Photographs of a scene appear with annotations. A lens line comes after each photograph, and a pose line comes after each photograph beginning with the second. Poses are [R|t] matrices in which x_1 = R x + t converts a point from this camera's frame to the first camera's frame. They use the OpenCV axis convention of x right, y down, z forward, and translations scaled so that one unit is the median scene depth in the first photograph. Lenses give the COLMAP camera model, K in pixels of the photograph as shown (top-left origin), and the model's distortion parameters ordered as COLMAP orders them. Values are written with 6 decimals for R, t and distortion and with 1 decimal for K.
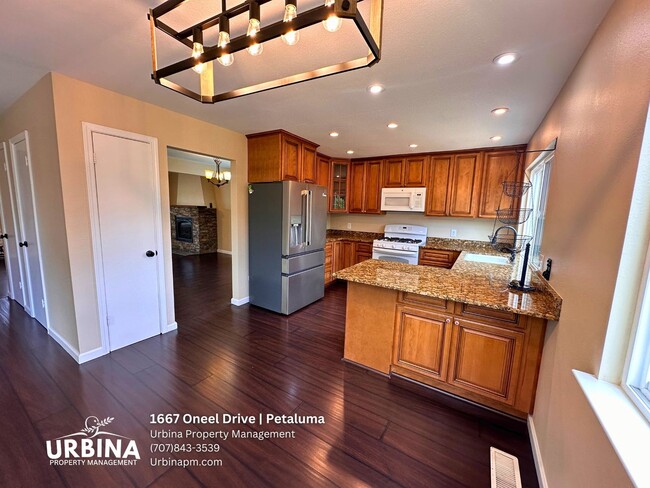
lens RADIAL K [[258.4, 0, 323.7], [0, 258.4, 243.8], [0, 0, 1]] dist [-0.002634, -0.000042]
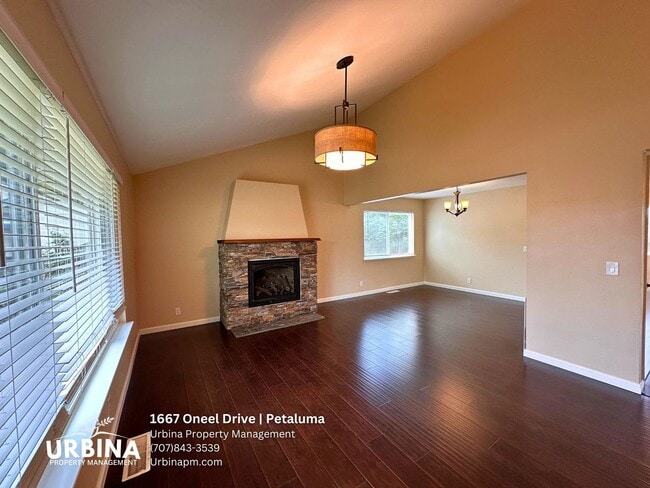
lens RADIAL K [[258.4, 0, 323.7], [0, 258.4, 243.8], [0, 0, 1]] dist [-0.002634, -0.000042]
pose [[0.437702, -0.072319, 0.896207, -1.023047], [0.152340, 0.988314, 0.005350, -0.127617], [-0.886121, 0.134187, 0.443604, 0.668316]]
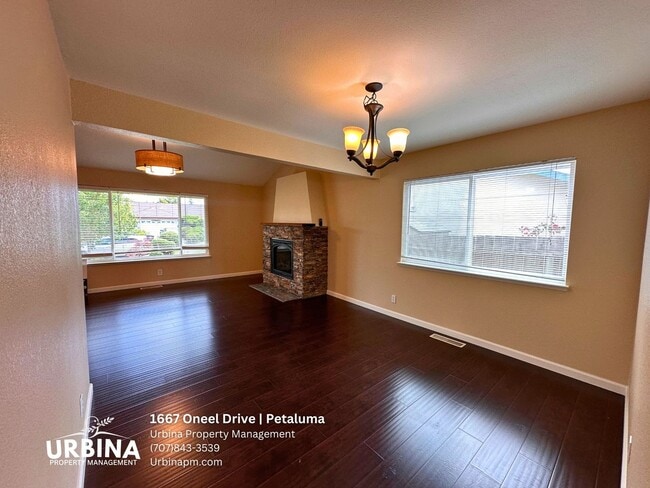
lens RADIAL K [[258.4, 0, 323.7], [0, 258.4, 243.8], [0, 0, 1]] dist [-0.002634, -0.000042]
pose [[0.949743, 0.003144, -0.313016, -0.229649], [-0.022955, 0.997957, -0.059627, -0.057534], [0.312189, 0.063816, 0.947874, 0.400272]]
